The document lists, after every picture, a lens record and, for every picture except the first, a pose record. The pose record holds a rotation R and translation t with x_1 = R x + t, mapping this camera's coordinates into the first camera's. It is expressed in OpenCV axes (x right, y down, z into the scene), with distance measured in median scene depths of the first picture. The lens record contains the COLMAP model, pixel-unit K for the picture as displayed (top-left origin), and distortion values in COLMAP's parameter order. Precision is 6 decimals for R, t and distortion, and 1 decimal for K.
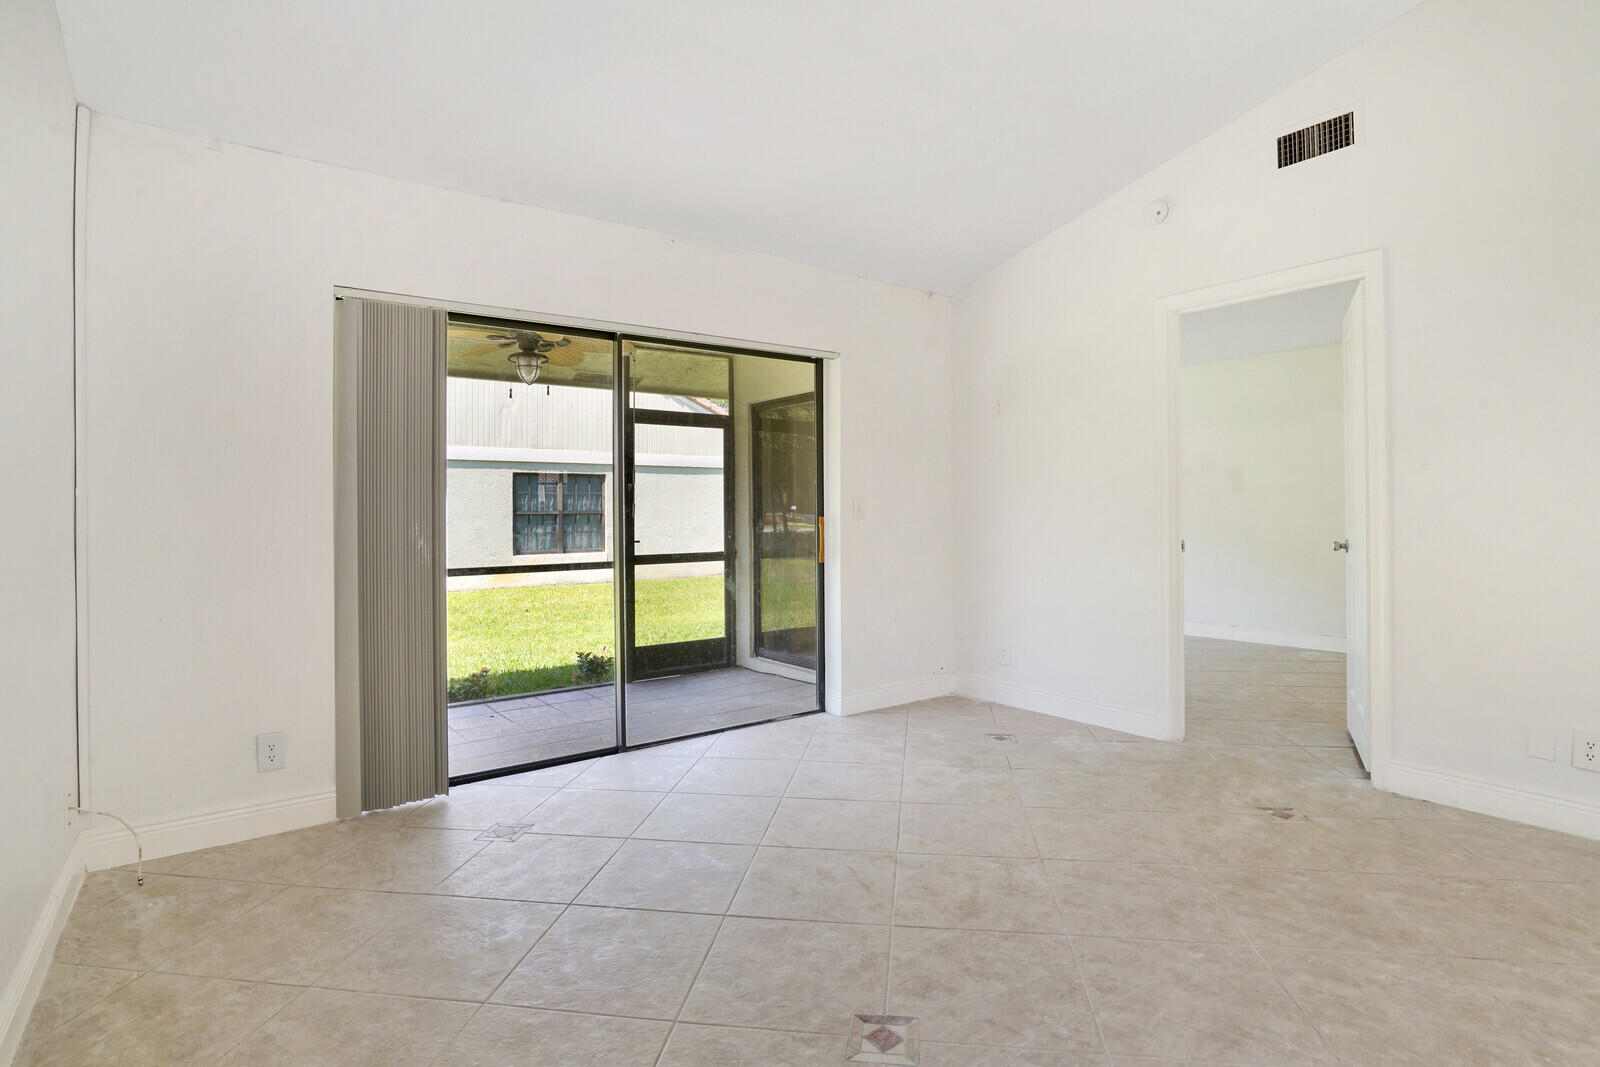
lens RADIAL K [[795.0, 0, 805.4], [0, 795.0, 507.2], [0, 0, 1]] dist [-0.056697, 0.023437]
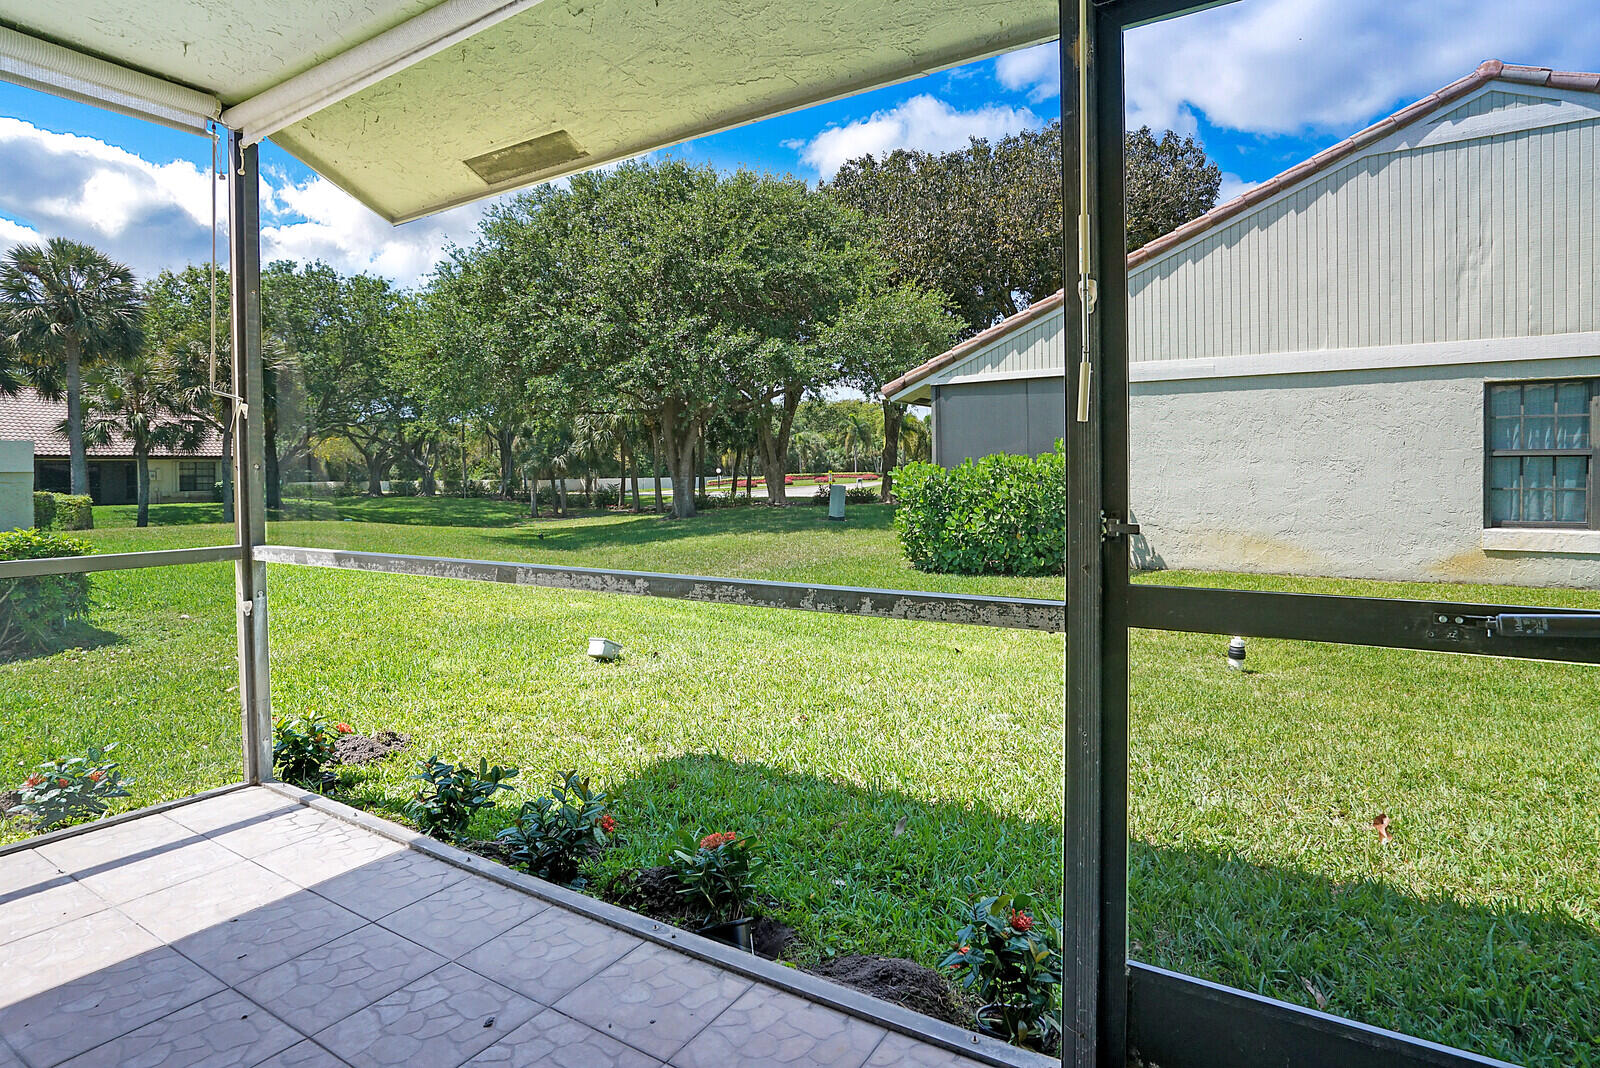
lens RADIAL K [[828.6, 0, 797.4], [0, 828.6, 496.7], [0, 0, 1]] dist [-0.070801, 0.027878]
pose [[0.355034, 0.030950, -0.934341, -0.040630], [0.014052, 0.999162, 0.038437, 0.043872], [0.934748, -0.026776, 0.354302, 1.605366]]
